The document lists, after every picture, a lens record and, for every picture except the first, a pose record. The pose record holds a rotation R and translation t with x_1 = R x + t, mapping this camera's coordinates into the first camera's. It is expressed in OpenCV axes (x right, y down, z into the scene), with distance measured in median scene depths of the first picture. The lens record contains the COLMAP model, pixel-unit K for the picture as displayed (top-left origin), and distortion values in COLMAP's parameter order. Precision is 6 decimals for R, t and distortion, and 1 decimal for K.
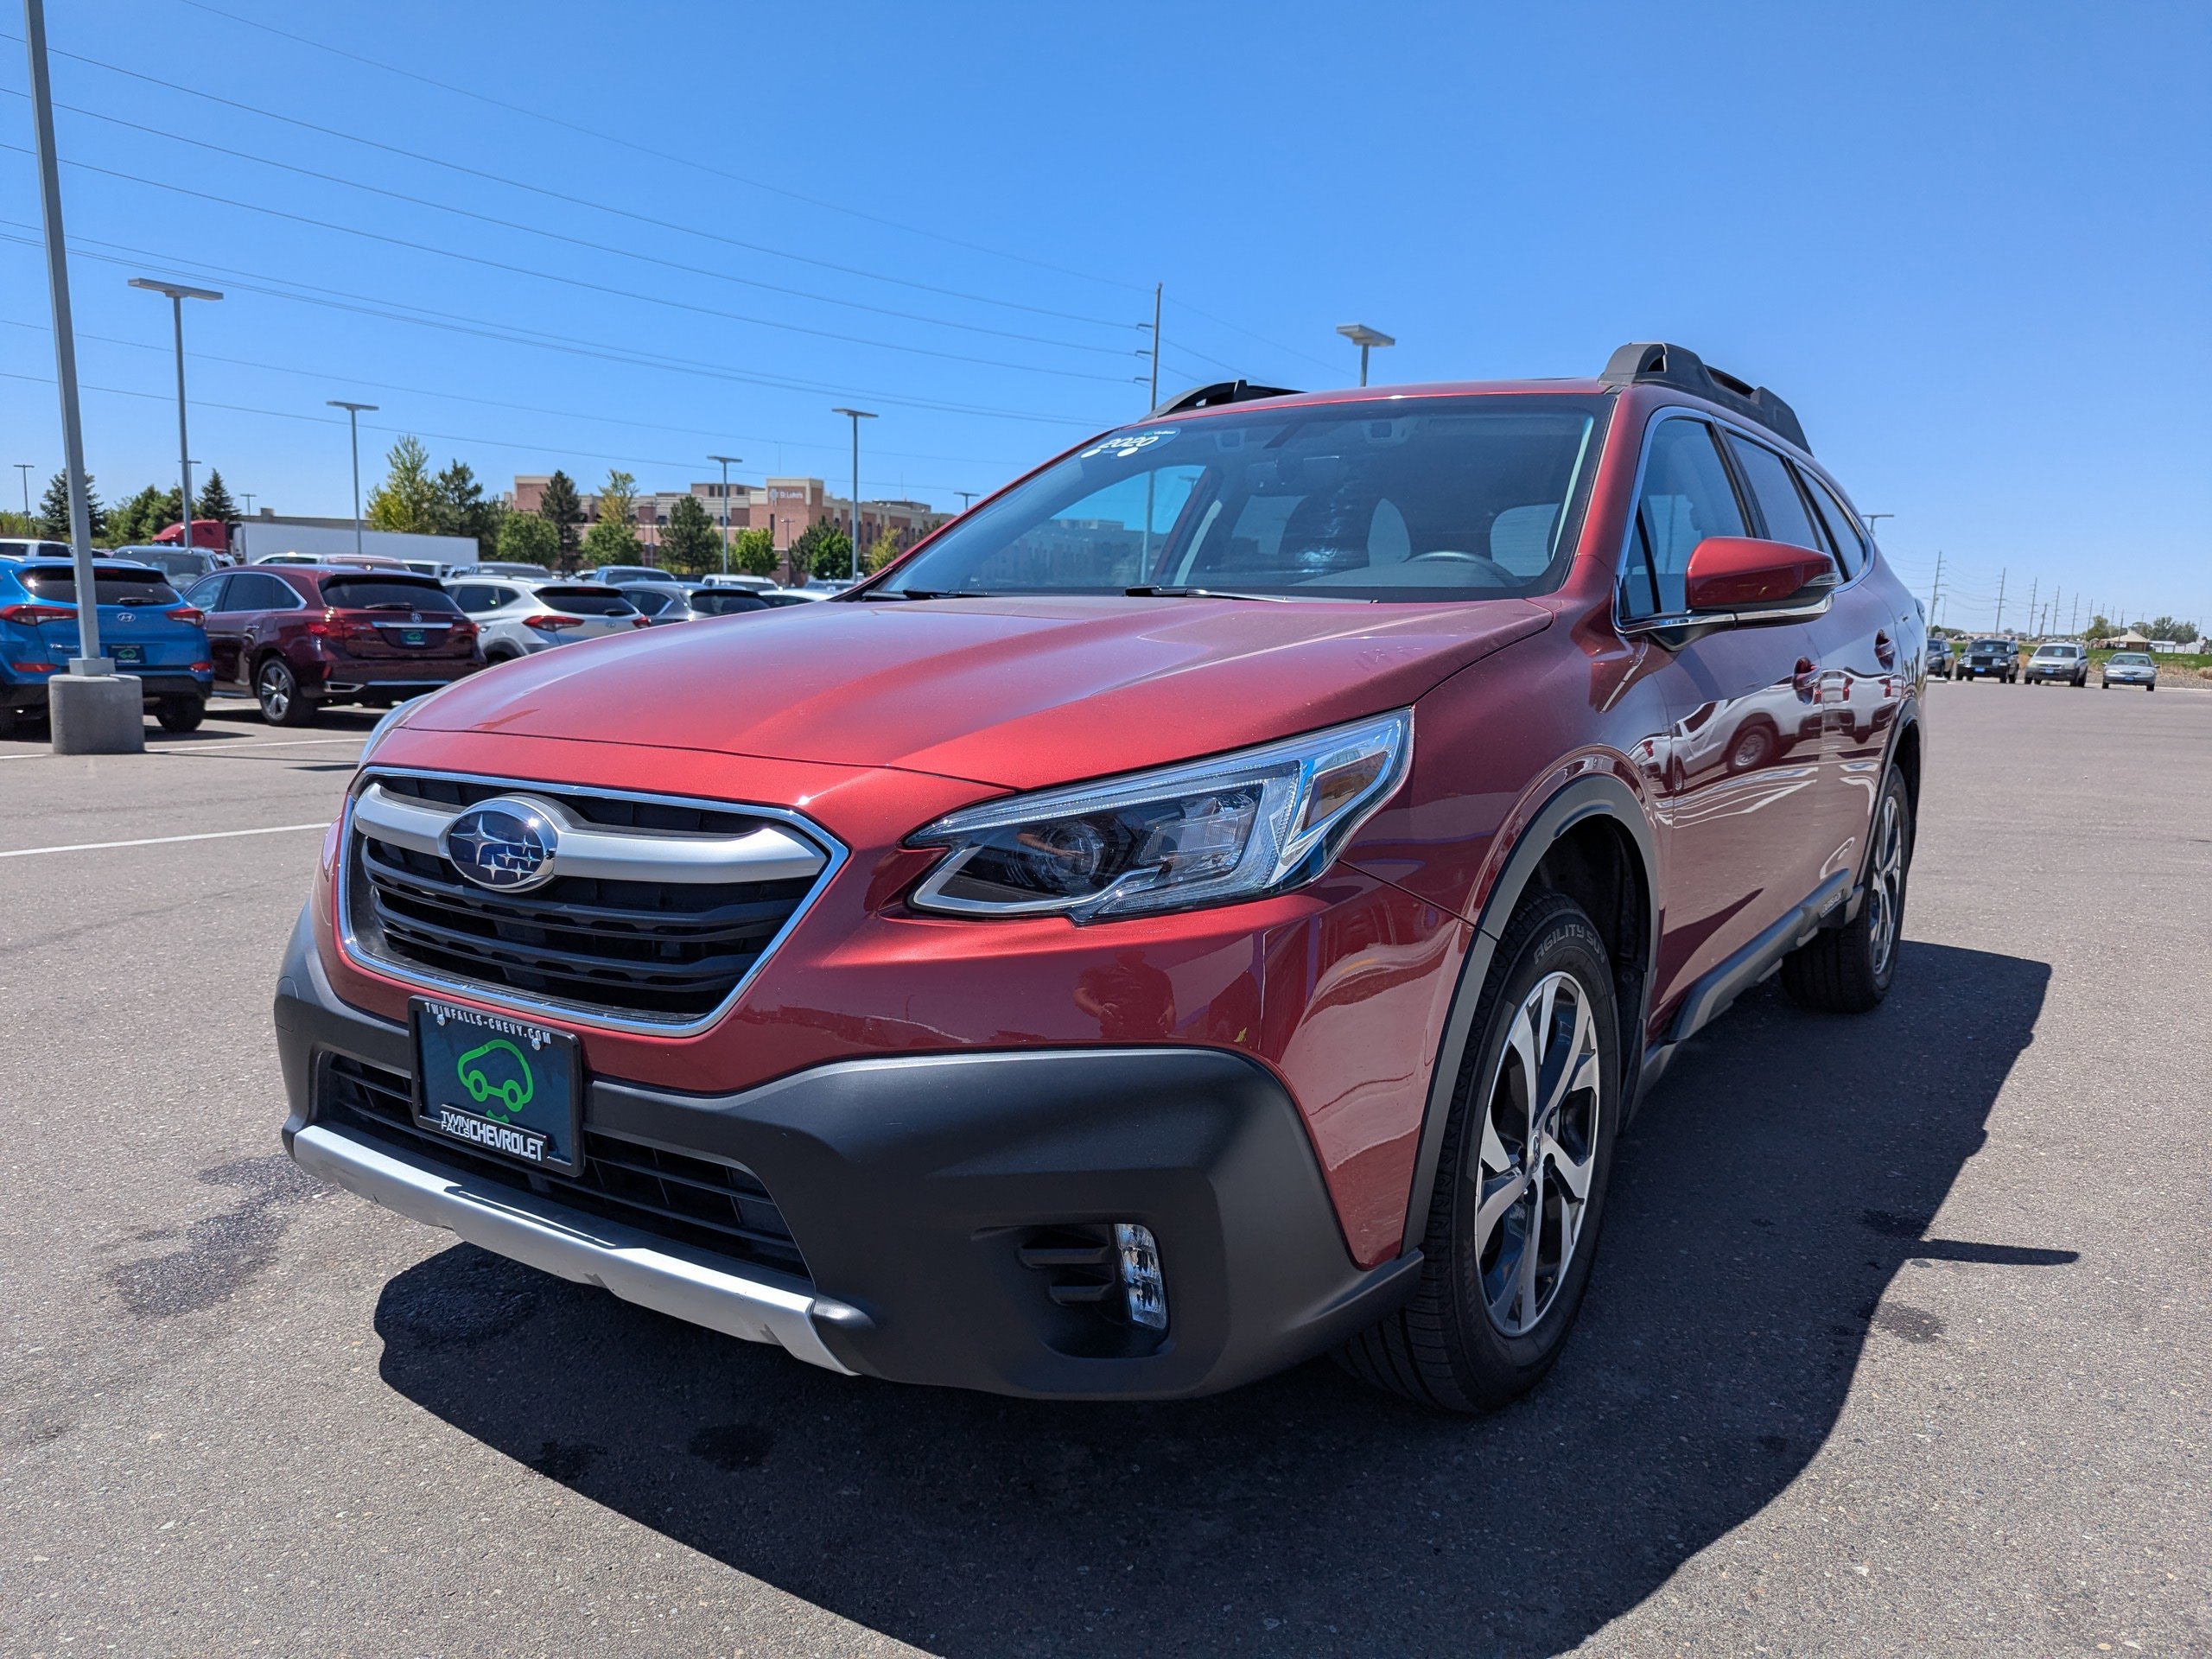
lens RADIAL K [[1571.8, 0, 1116.0], [0, 1571.8, 842.2], [0, 0, 1]] dist [0.034549, -0.030056]
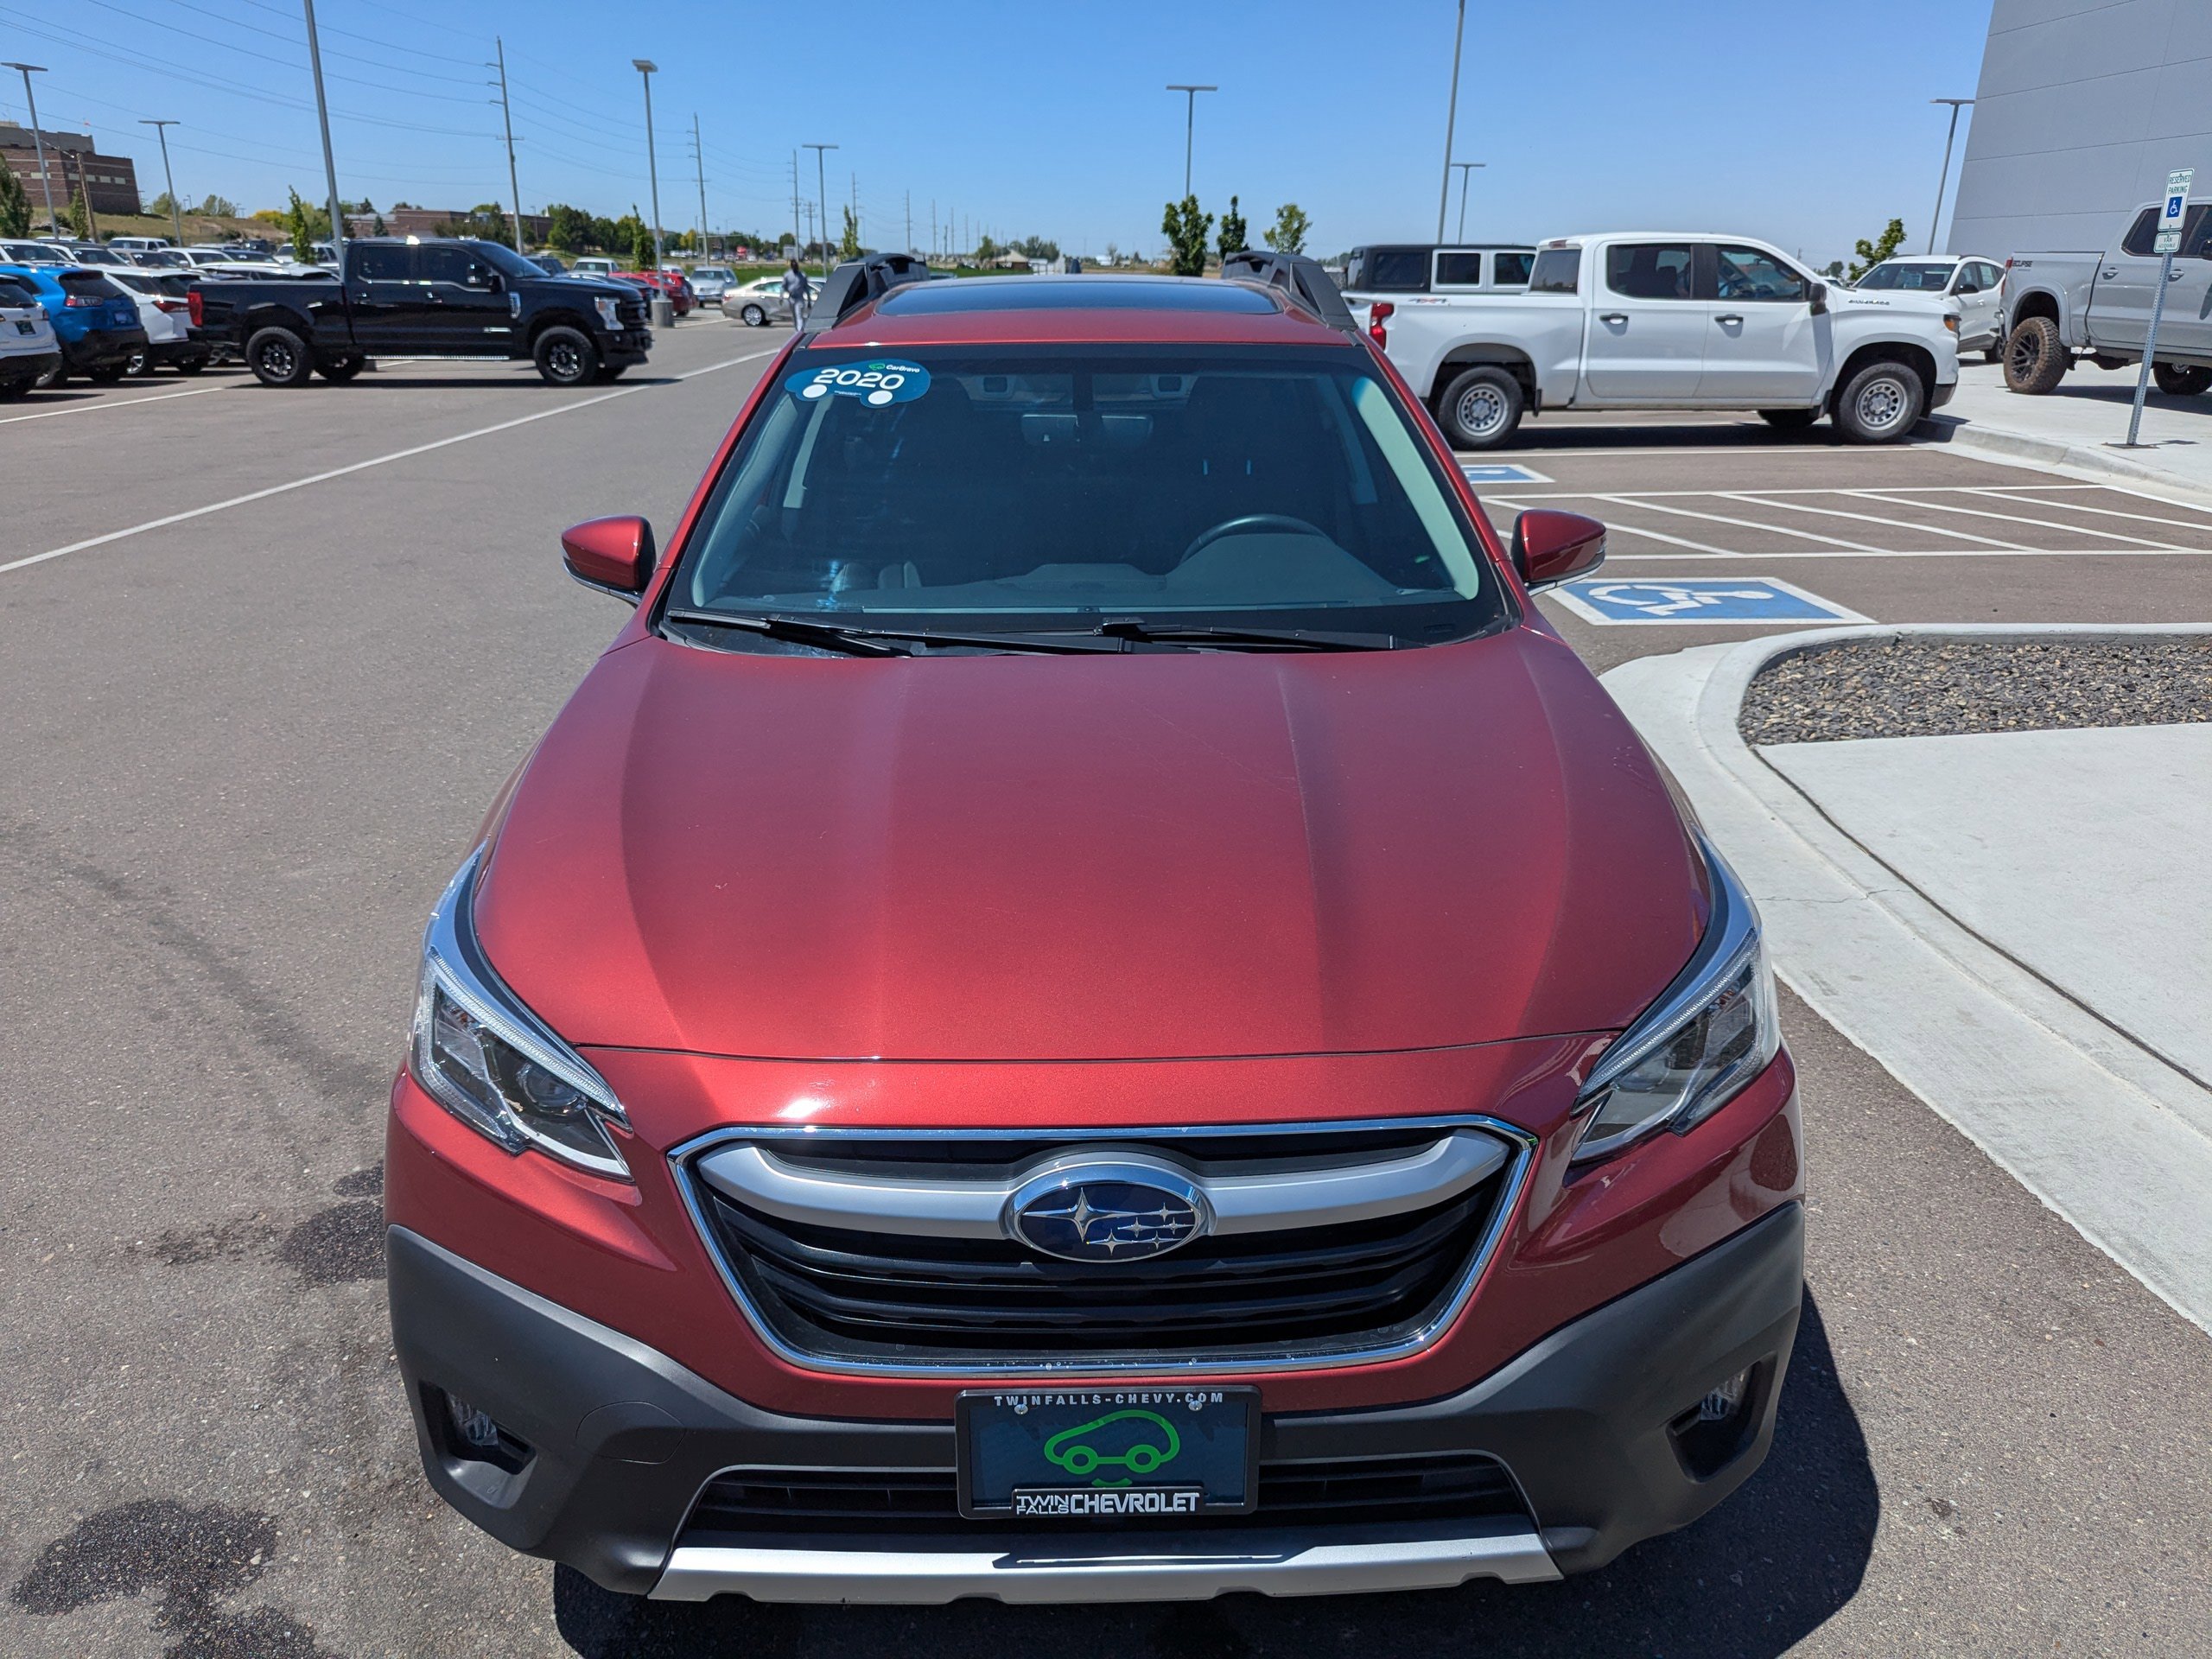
lens RADIAL K [[1571.8, 0, 1115.8], [0, 1571.8, 822.1], [0, 0, 1]] dist [0.034549, -0.030056]
pose [[0.810270, -0.209854, 0.547197, -0.636628], [0.090392, 0.967270, 0.237106, -0.322338], [-0.579044, -0.142657, 0.802718, 0.255960]]
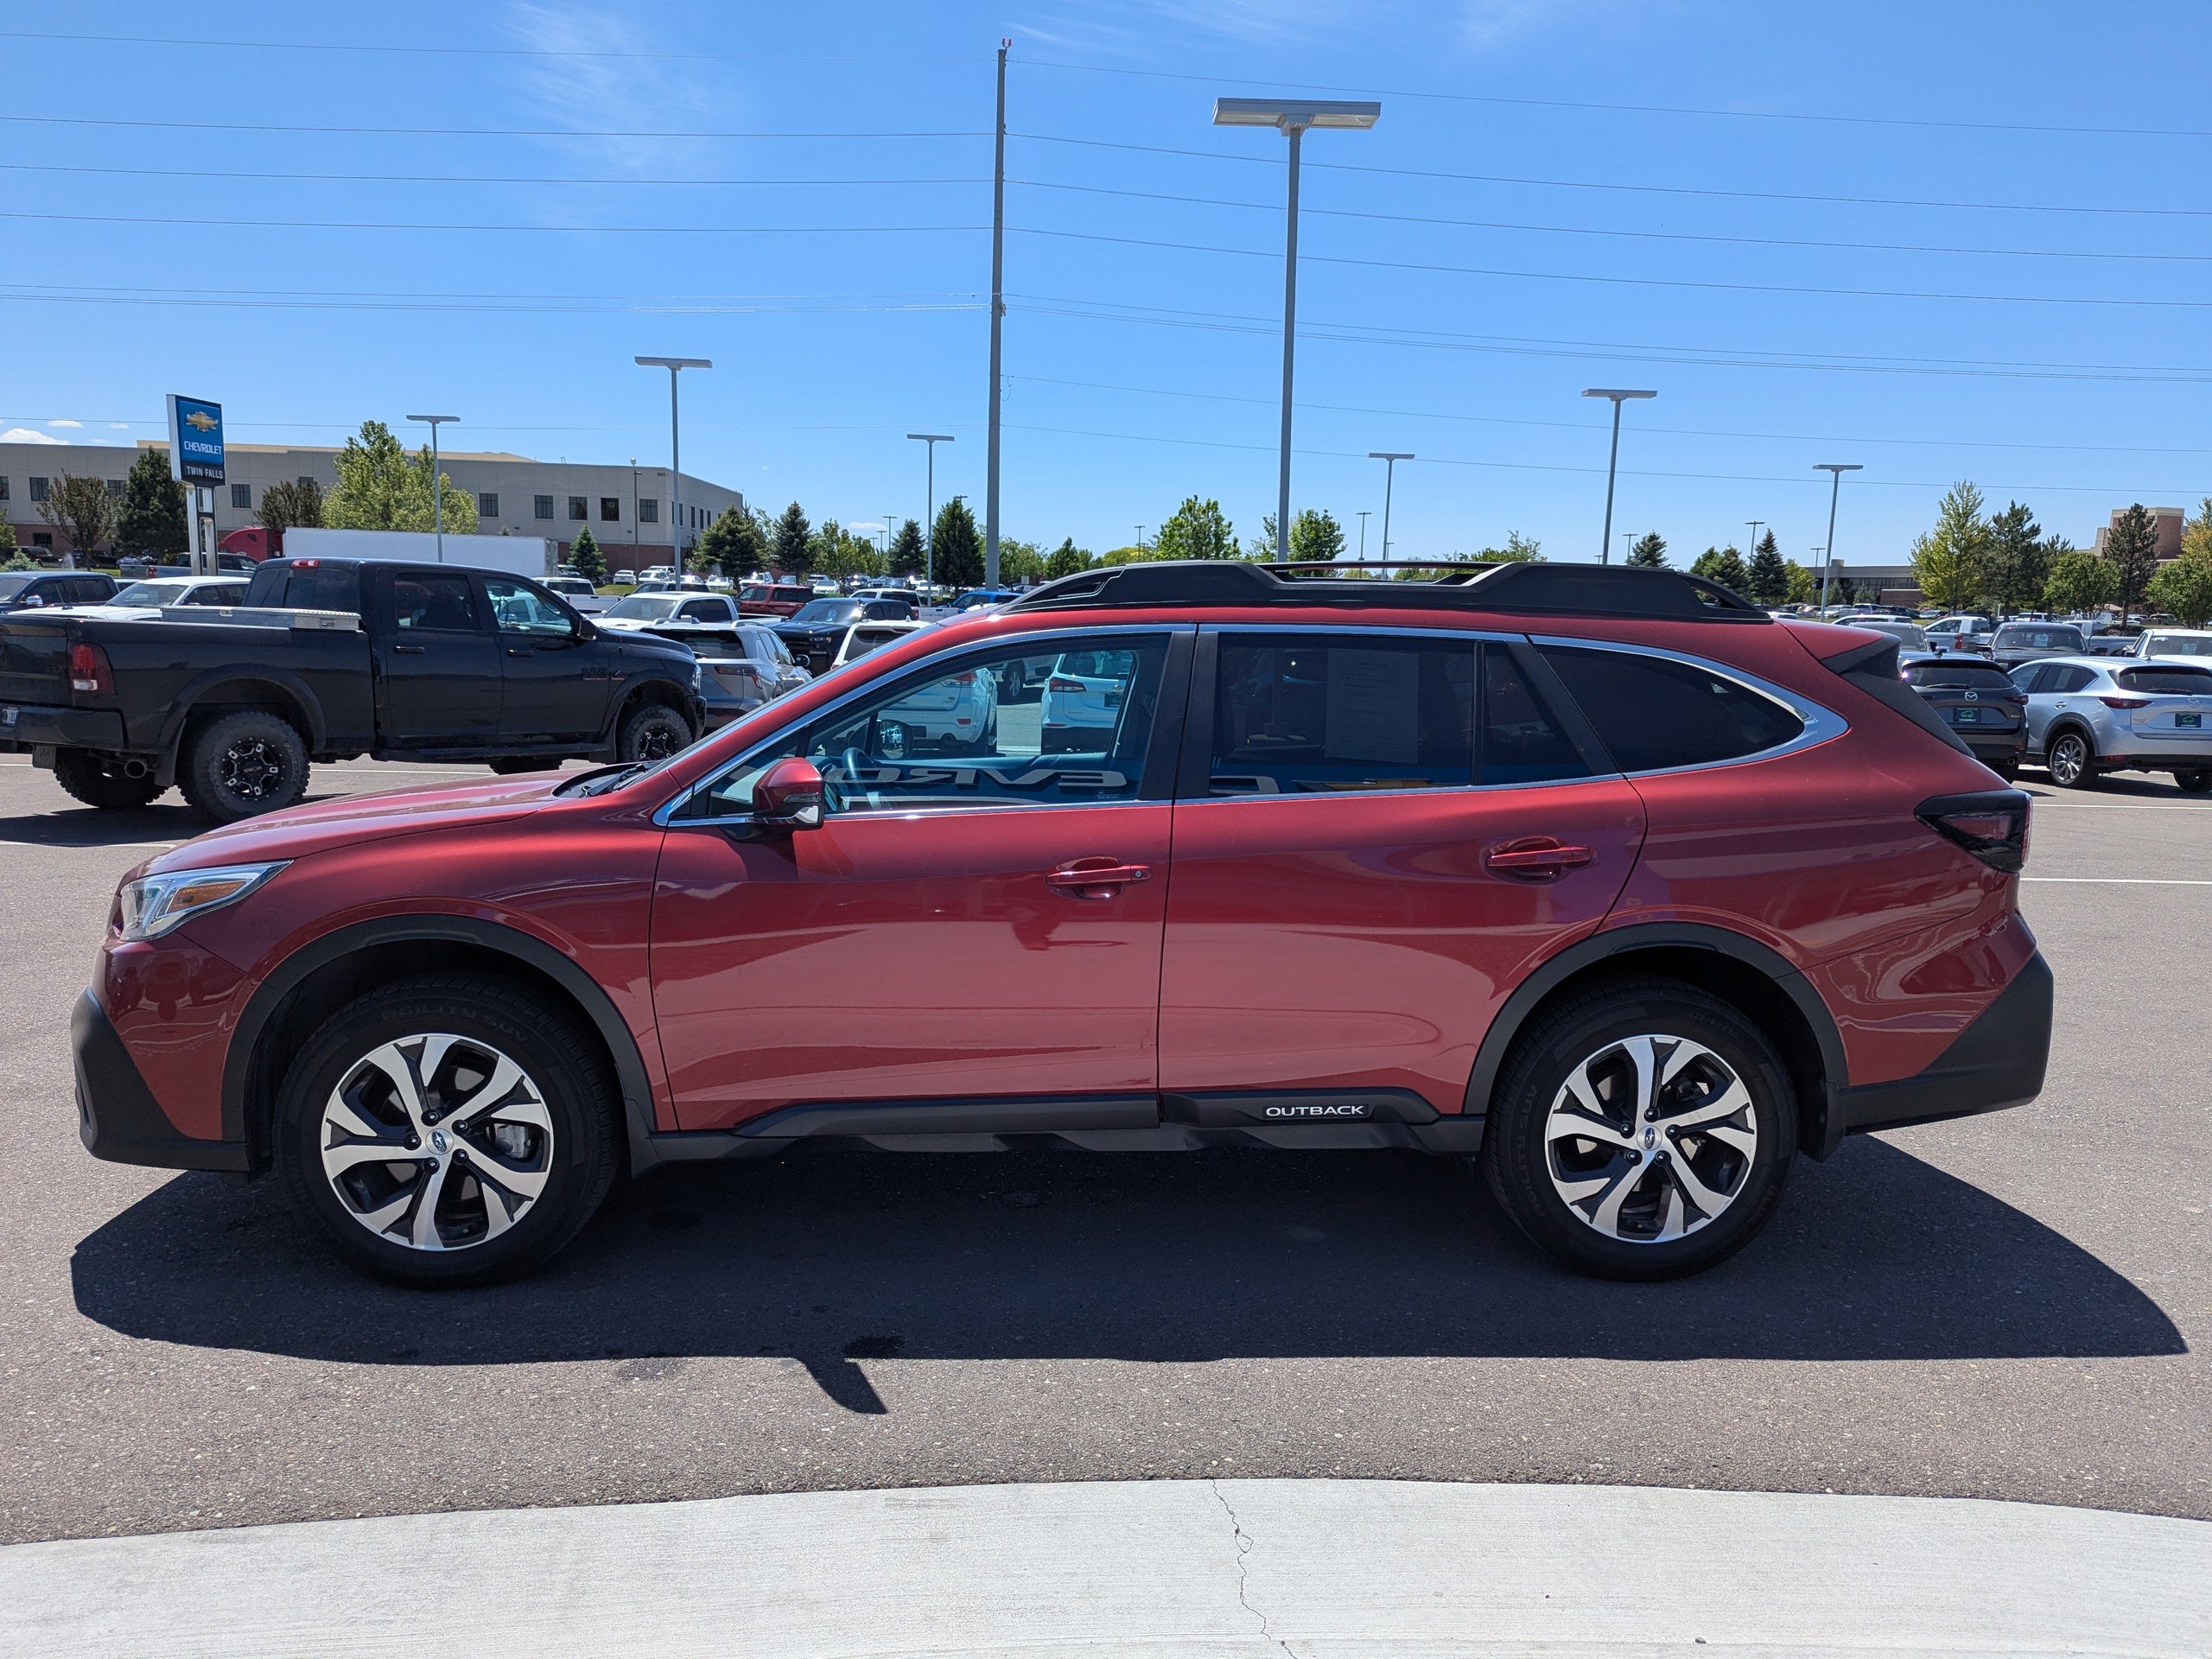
lens RADIAL K [[1571.8, 0, 1138.2], [0, 1571.8, 837.3], [0, 0, 1]] dist [0.034549, -0.030056]
pose [[0.612901, 0.093246, -0.784639, 1.849781], [-0.116984, 0.992777, 0.026602, -0.229774], [0.781452, 0.075486, 0.619382, 0.501125]]
